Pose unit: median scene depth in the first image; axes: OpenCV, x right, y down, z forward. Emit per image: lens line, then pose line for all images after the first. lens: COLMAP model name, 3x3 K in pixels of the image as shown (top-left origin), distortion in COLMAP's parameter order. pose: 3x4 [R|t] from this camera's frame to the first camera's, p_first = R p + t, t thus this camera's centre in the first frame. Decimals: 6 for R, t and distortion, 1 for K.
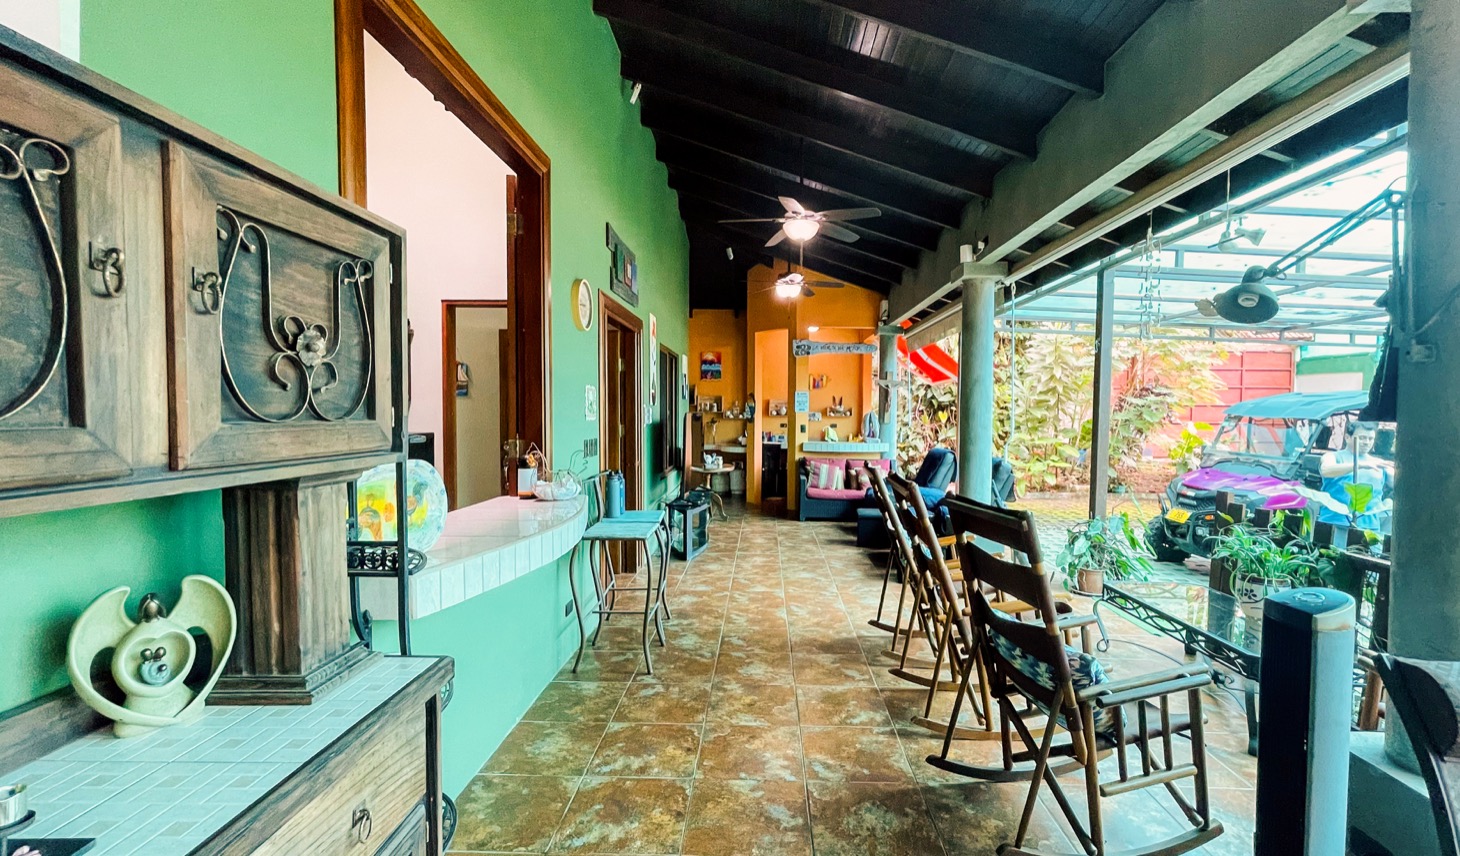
lens RADIAL K [[629.9, 0, 755.6], [0, 629.9, 433.0], [0, 0, 1]] dist [0.007076, -0.000154]
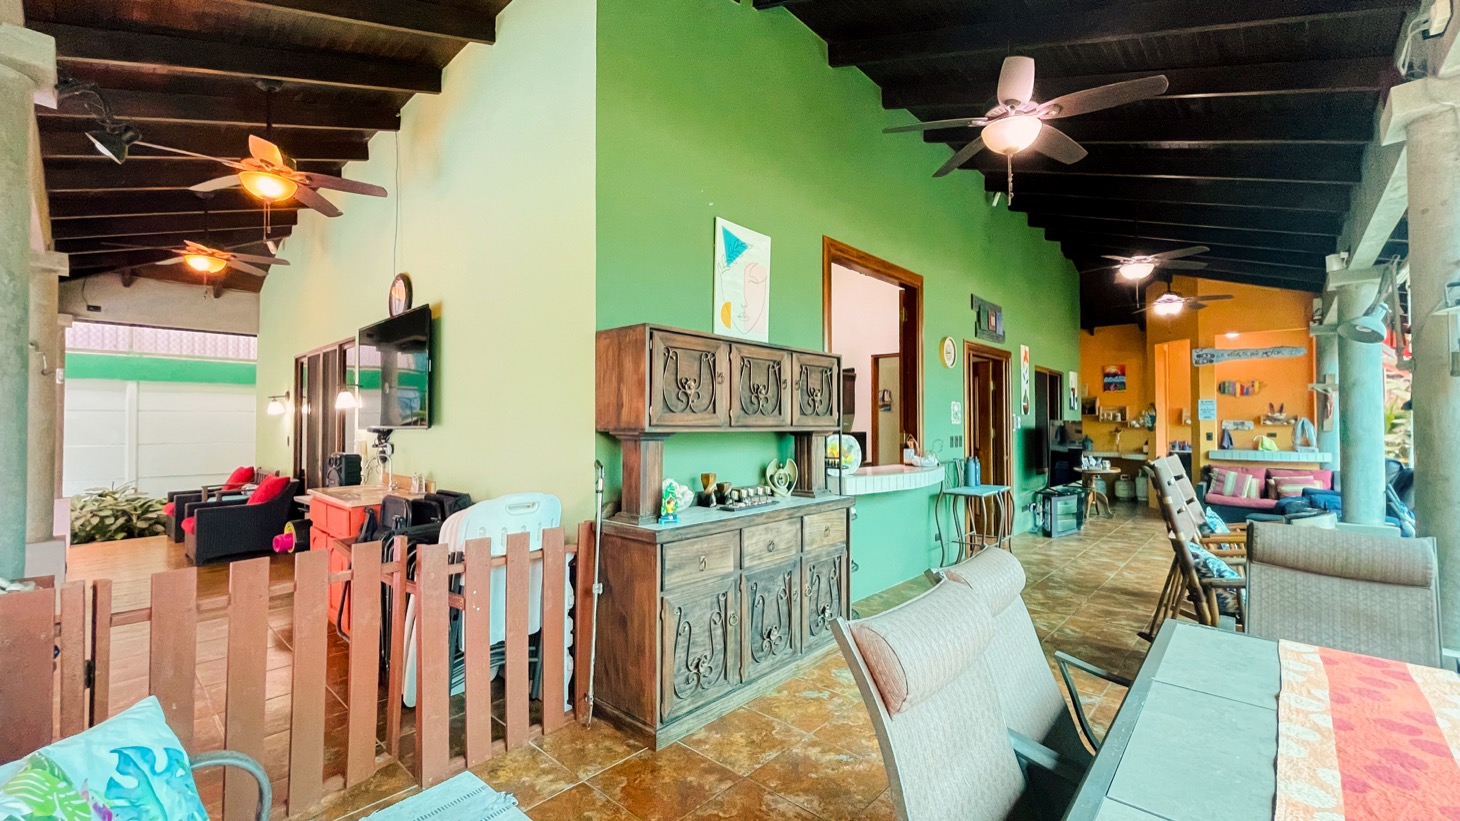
lens RADIAL K [[594.1, 0, 725.5], [0, 594.1, 417.8], [0, 0, 1]] dist [0.002154, 0.000416]
pose [[0.740902, -0.015621, -0.671432, 0.273070], [-0.017427, 0.998946, -0.042470, 0.033549], [0.671387, 0.043167, 0.739849, -0.426719]]
